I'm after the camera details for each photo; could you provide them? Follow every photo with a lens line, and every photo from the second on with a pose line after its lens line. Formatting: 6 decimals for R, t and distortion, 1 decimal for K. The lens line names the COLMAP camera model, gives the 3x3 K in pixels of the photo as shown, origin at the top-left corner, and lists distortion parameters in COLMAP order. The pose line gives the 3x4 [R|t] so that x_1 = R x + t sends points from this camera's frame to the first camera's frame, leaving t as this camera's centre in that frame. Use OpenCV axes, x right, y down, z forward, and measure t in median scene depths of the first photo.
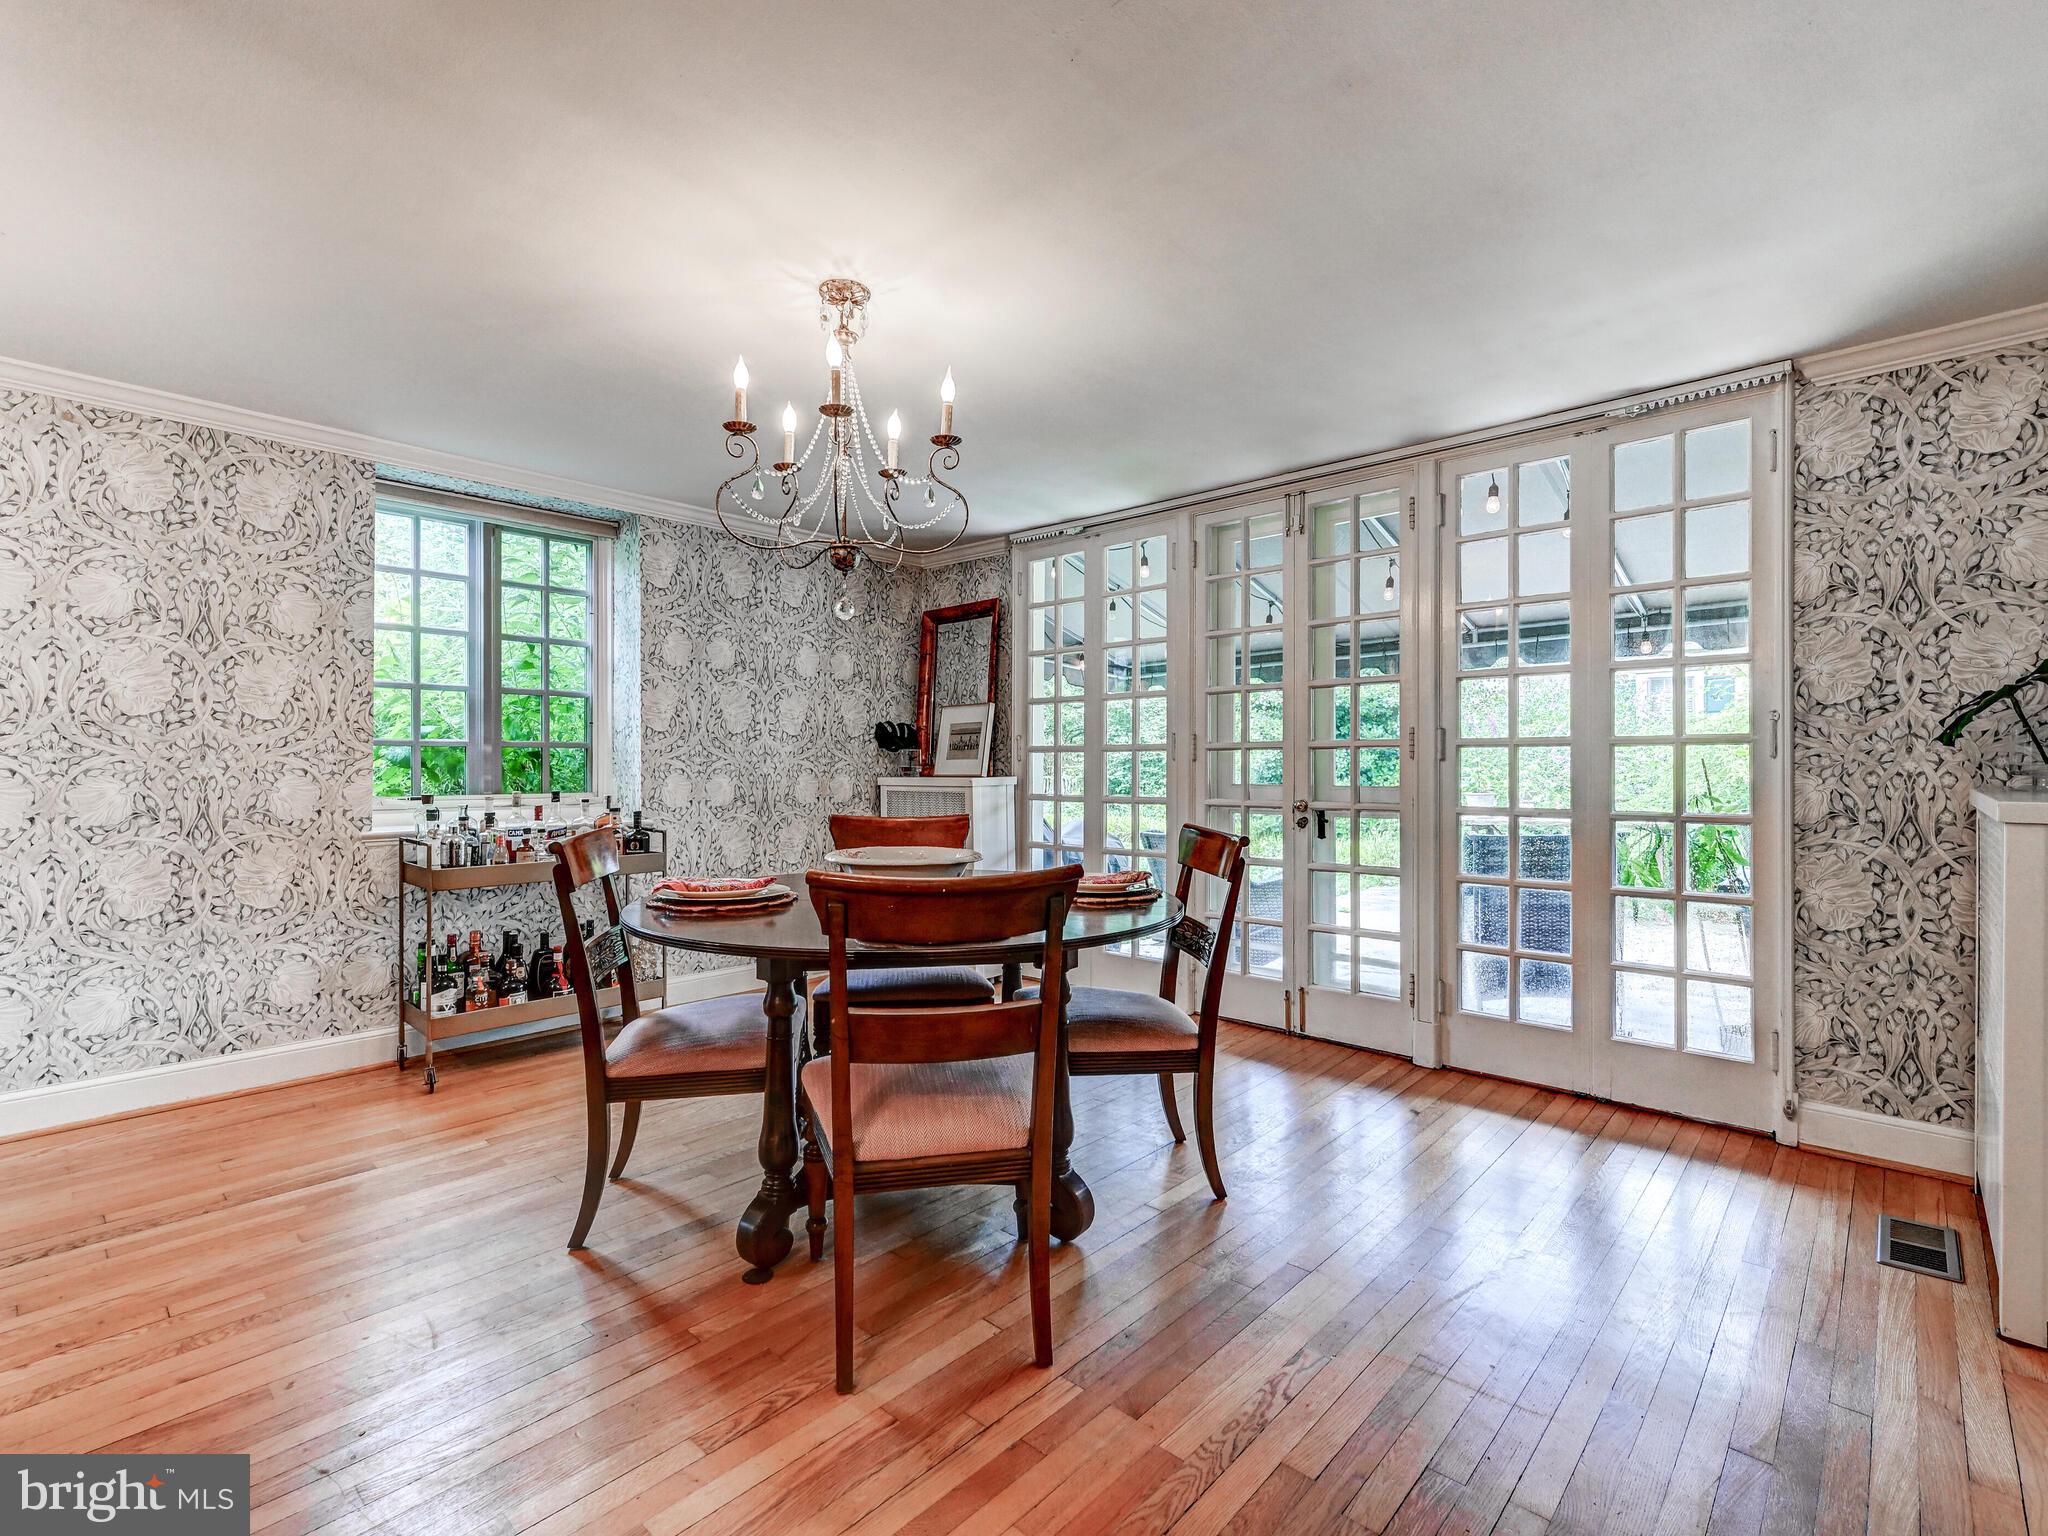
lens RADIAL K [[936.1, 0, 1024.5], [0, 936.1, 763.7], [0, 0, 1]] dist [0.004340, 0.000370]
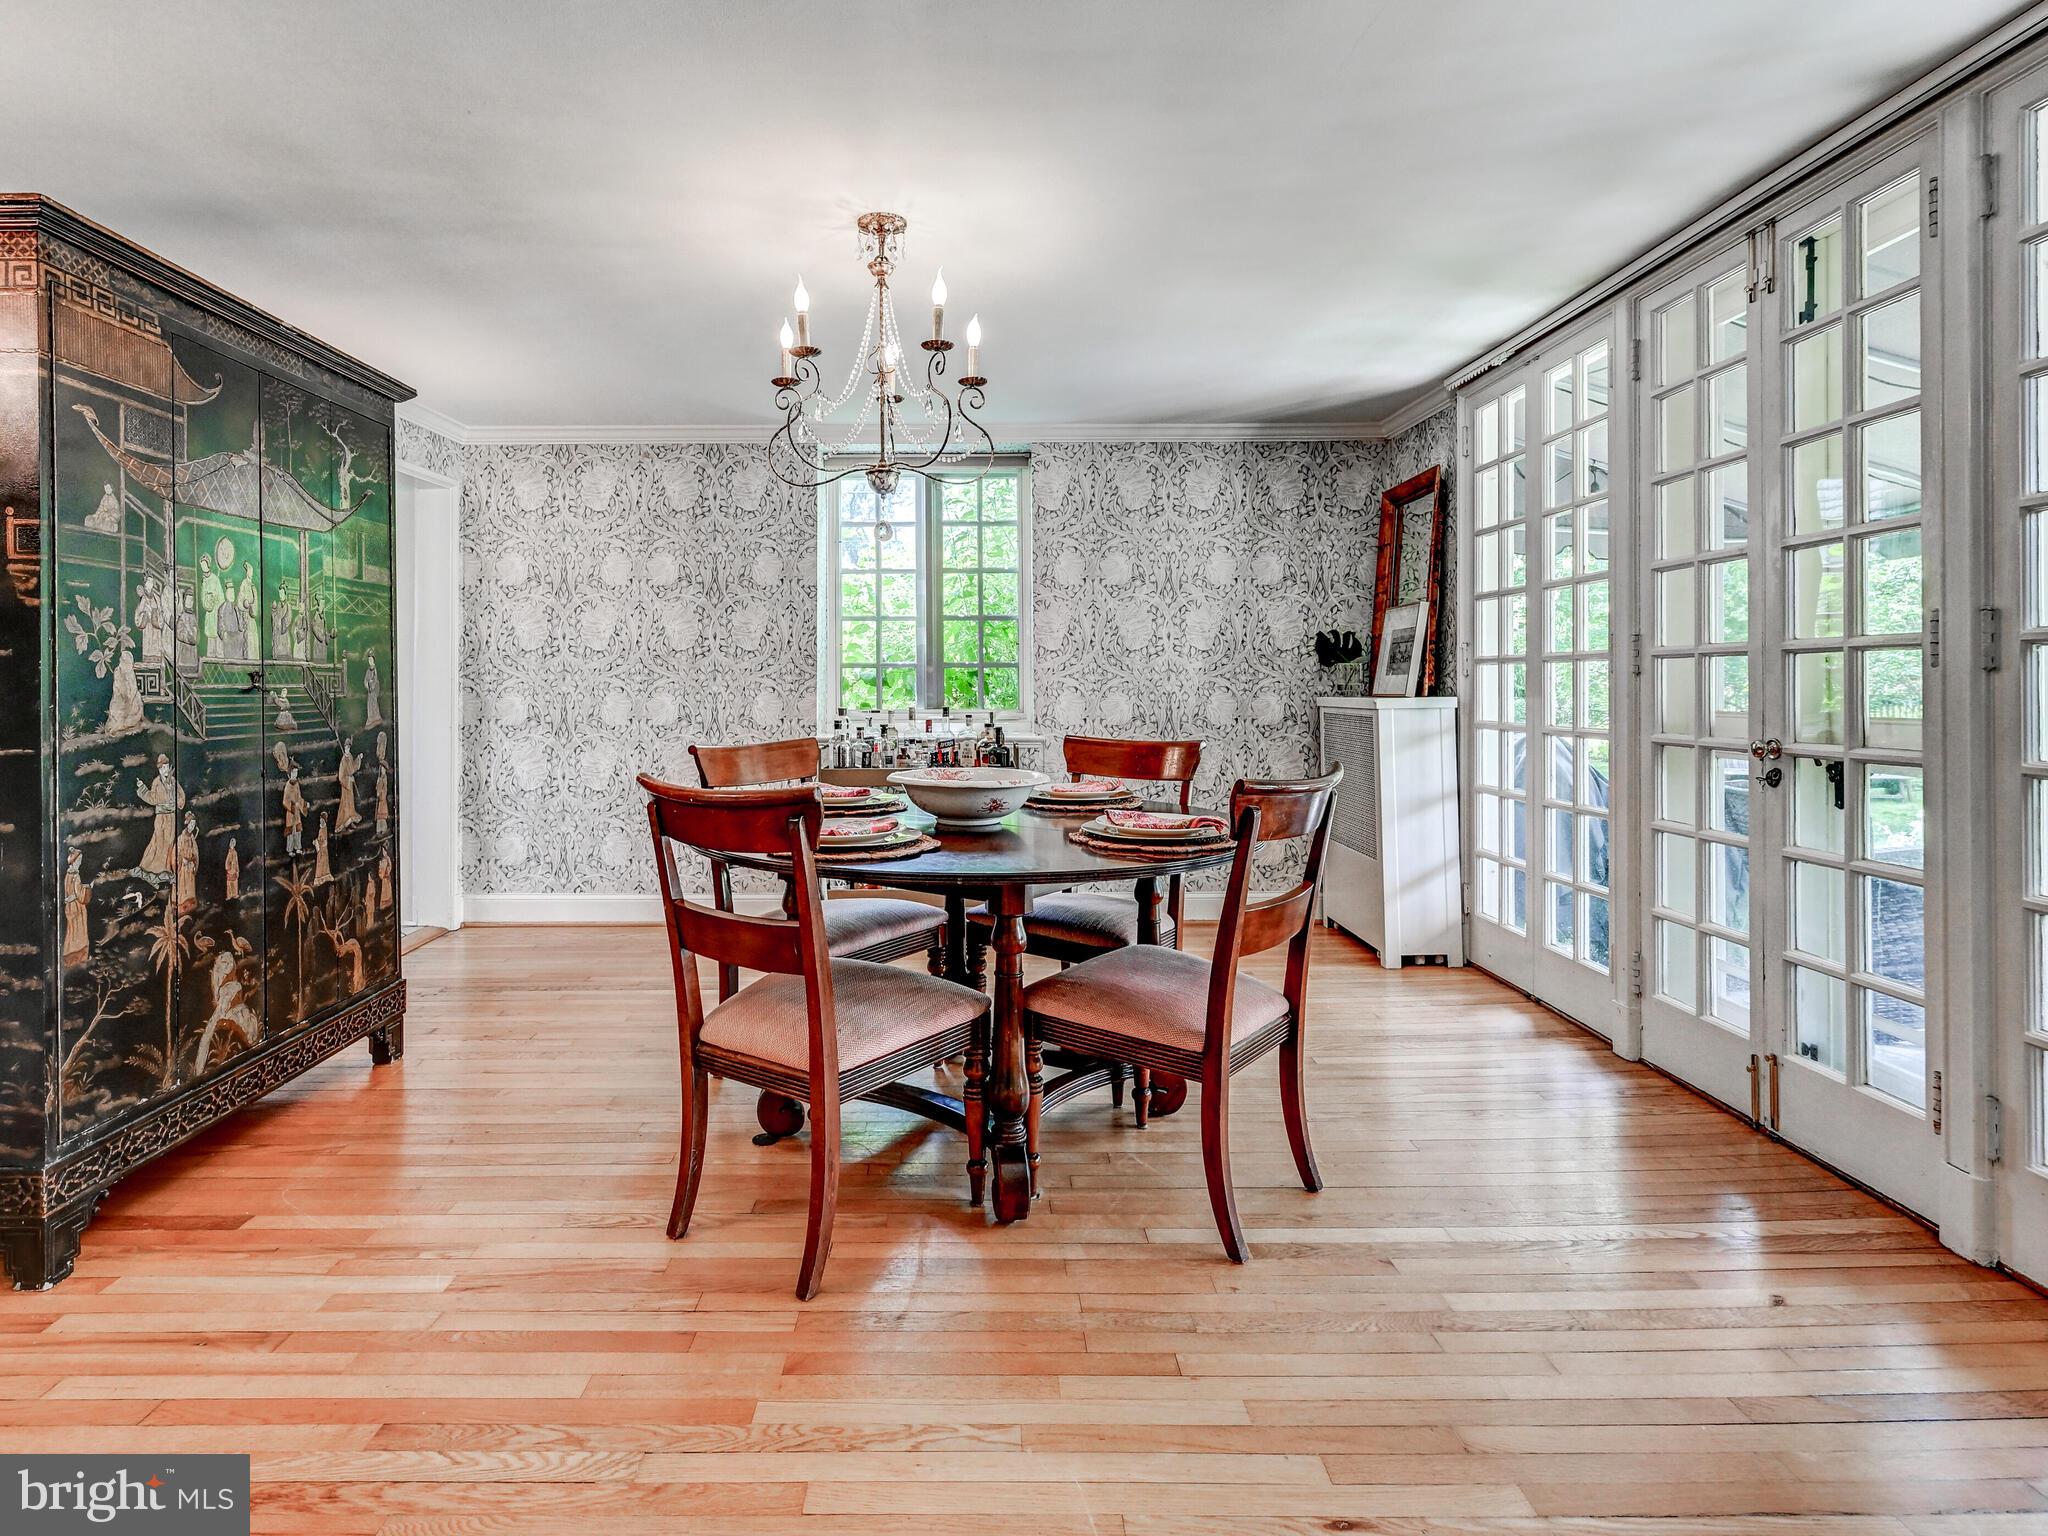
lens RADIAL K [[1048.4, 0, 992.3], [0, 1048.4, 677.2], [0, 0, 1]] dist [-0.003037, 0.001113]
pose [[0.685306, -0.007325, -0.728218, 0.366215], [0.003986, 0.999972, -0.006308, 0.001638], [0.728244, 0.001420, 0.685316, 0.152823]]
